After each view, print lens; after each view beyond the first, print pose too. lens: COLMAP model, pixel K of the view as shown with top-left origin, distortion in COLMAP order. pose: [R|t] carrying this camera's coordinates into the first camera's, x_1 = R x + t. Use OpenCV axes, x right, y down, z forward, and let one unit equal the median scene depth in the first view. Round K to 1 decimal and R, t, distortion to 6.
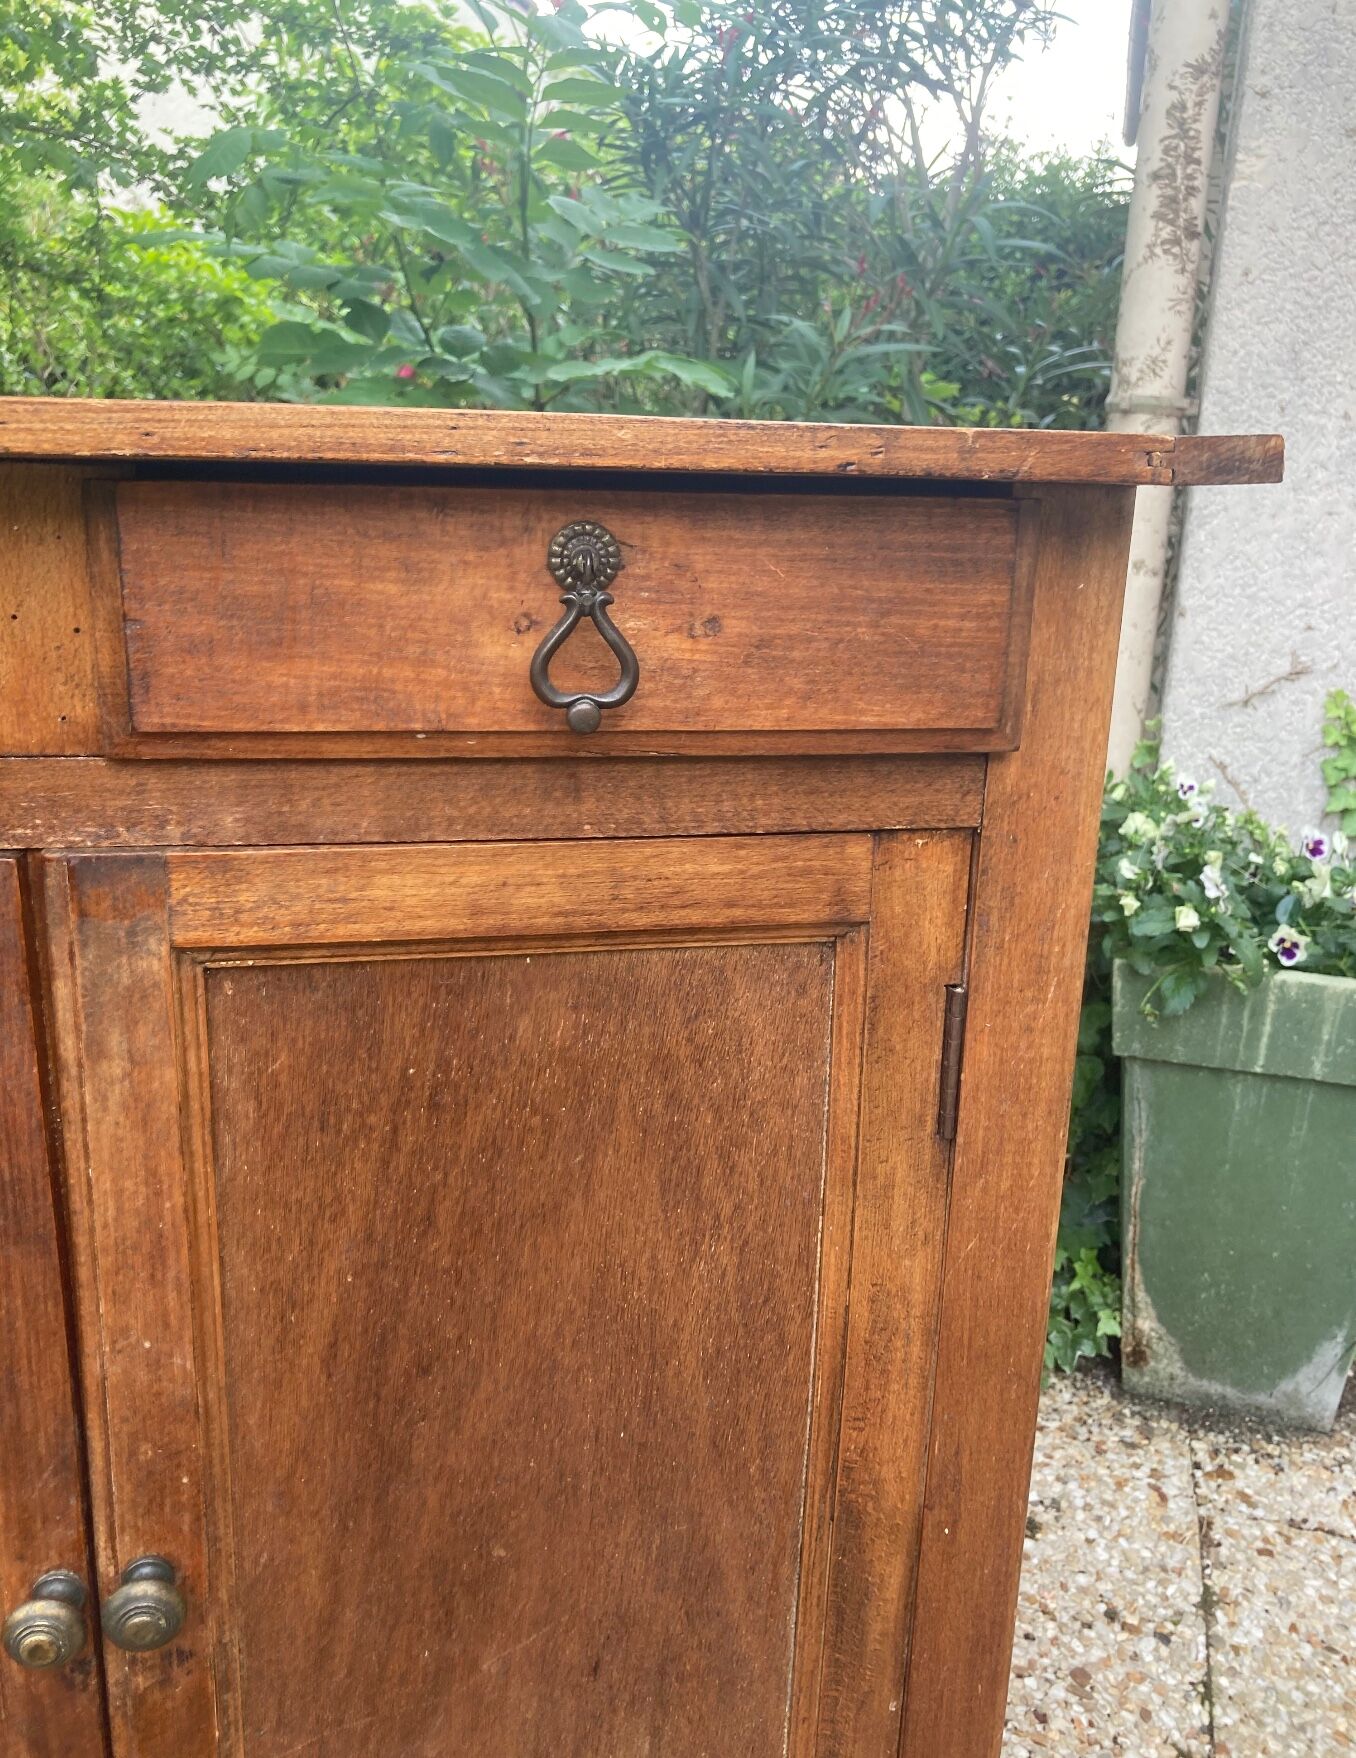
lens RADIAL K [[1508.1, 0, 669.6], [0, 1508.1, 845.3], [0, 0, 1]] dist [0.016783, -0.025951]
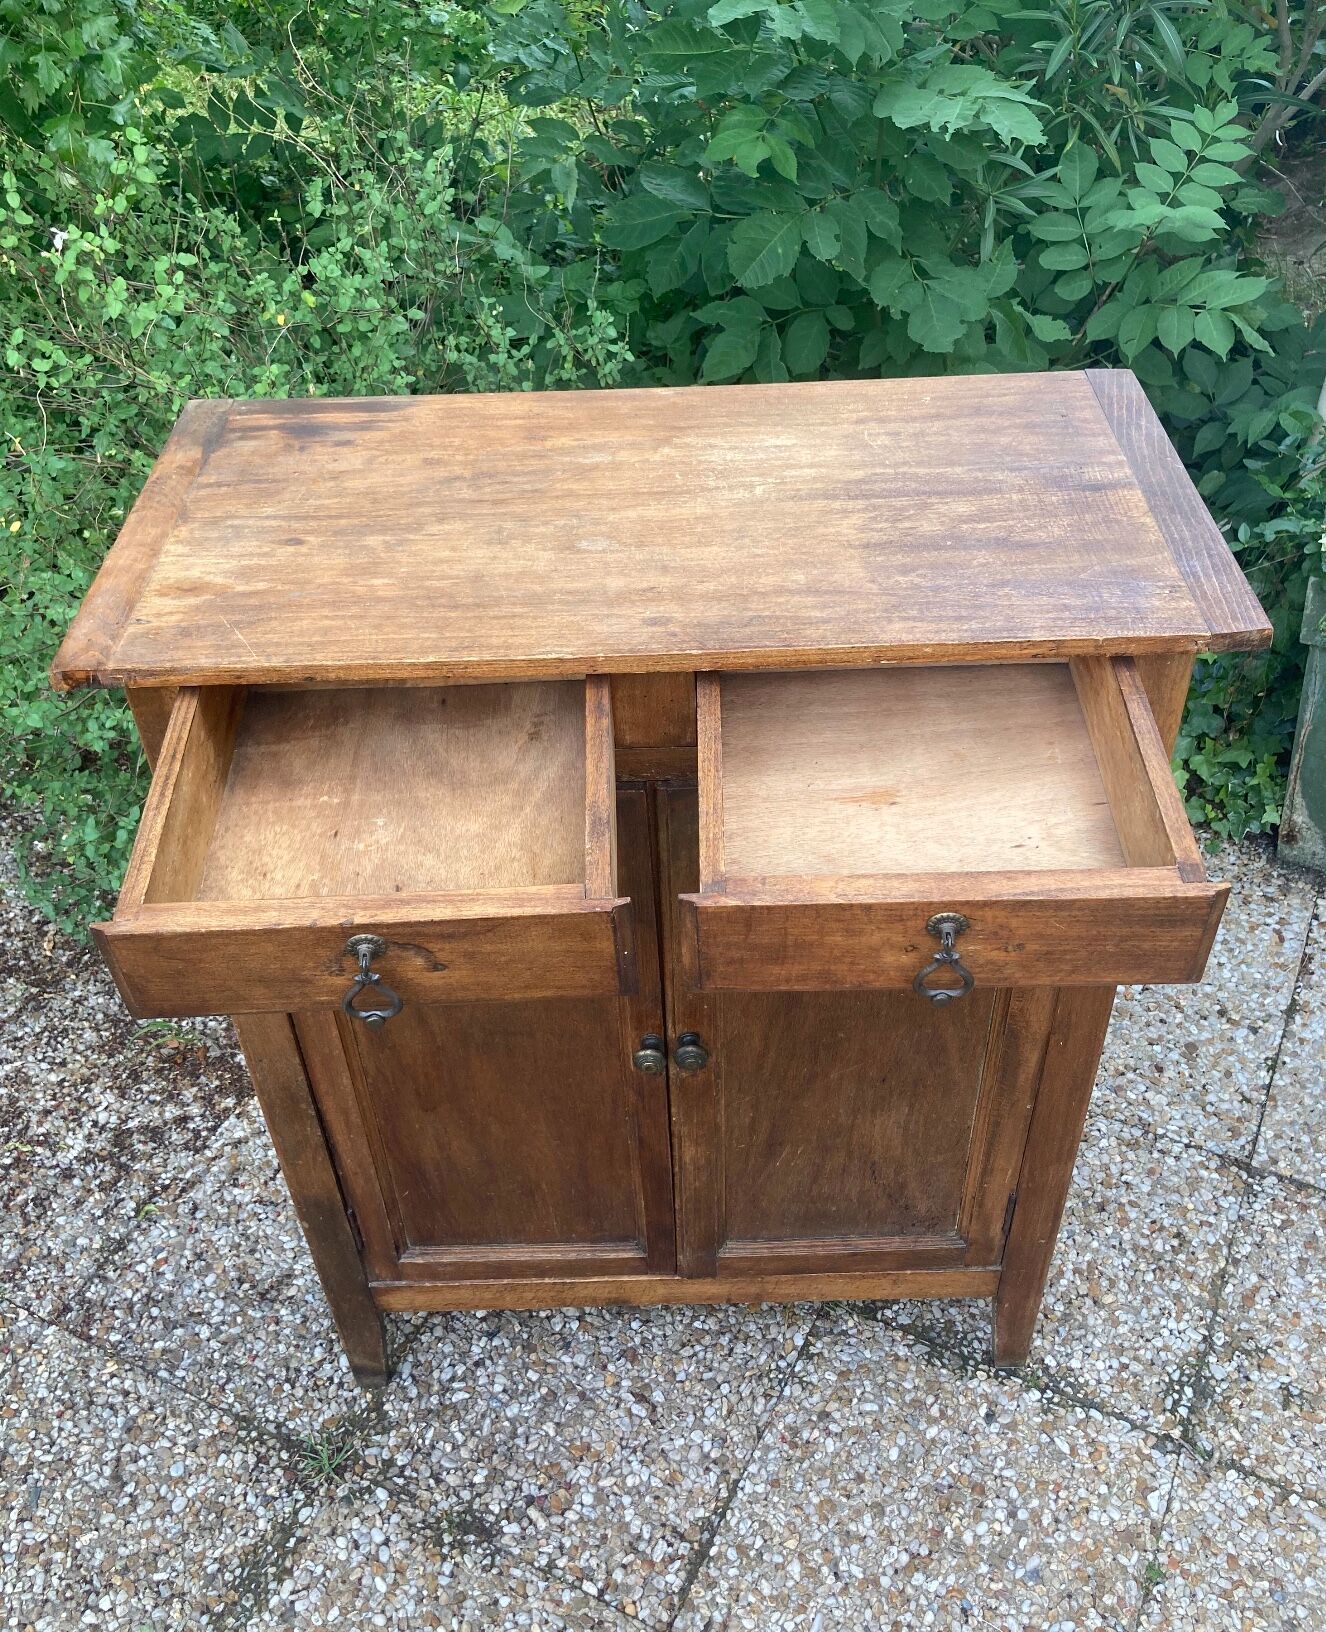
lens RADIAL K [[1513.5, 0, 666.3], [0, 1513.5, 823.1], [0, 0, 1]] dist [0.006272, 0.000000]
pose [[0.980540, 0.070634, -0.183174, 0.020423], [0.017415, 0.898061, 0.439526, -0.855698], [0.195547, -0.434163, 0.879354, -0.923292]]
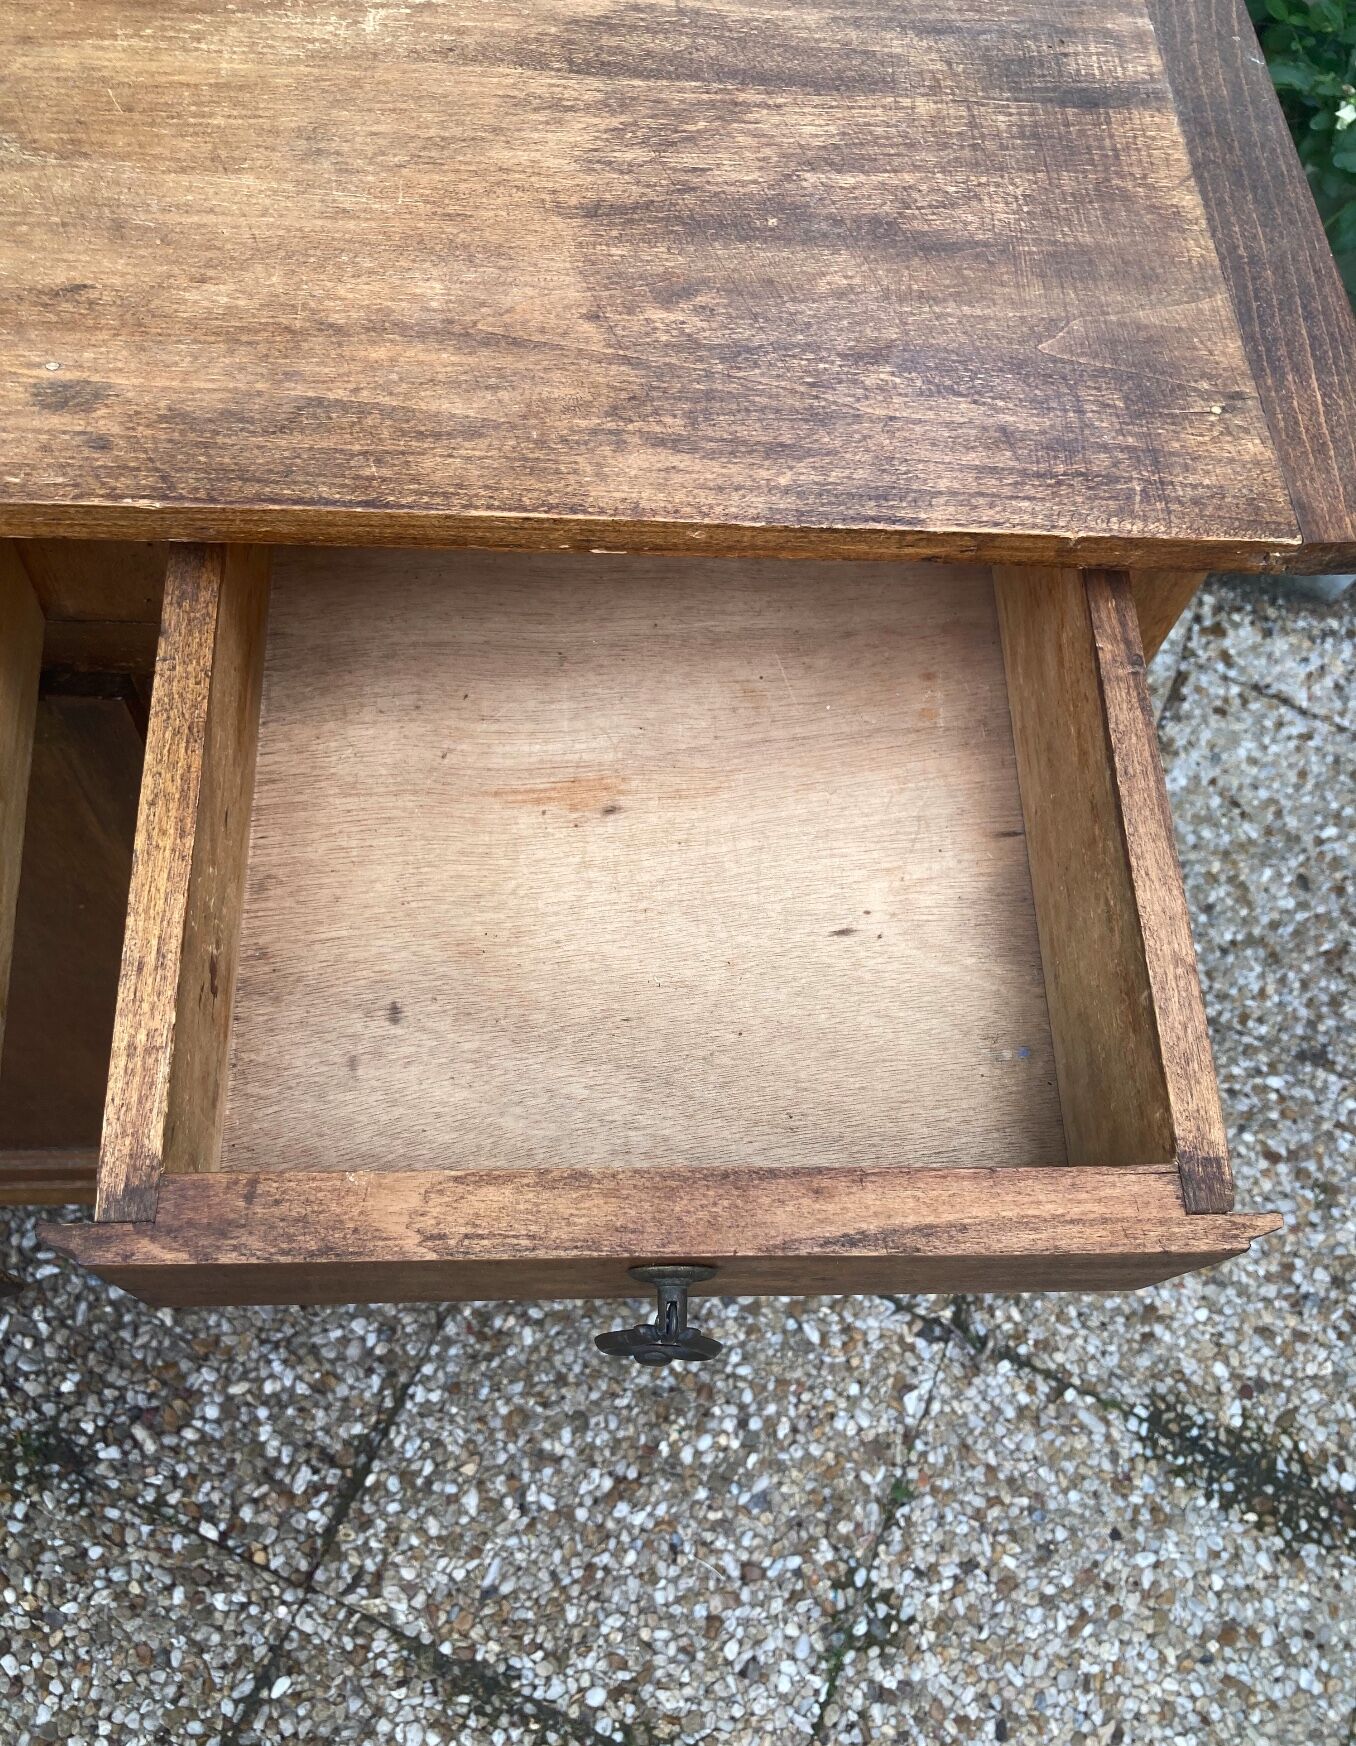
lens RADIAL K [[1520.3, 0, 687.5], [0, 1520.3, 875.9], [0, 0, 1]] dist [-0.036407, 0.068747]
pose [[0.987717, 0.156190, 0.004494, 0.000662], [-0.109038, 0.668360, 0.735803, -0.702184], [0.111922, -0.727255, 0.677181, 0.172398]]
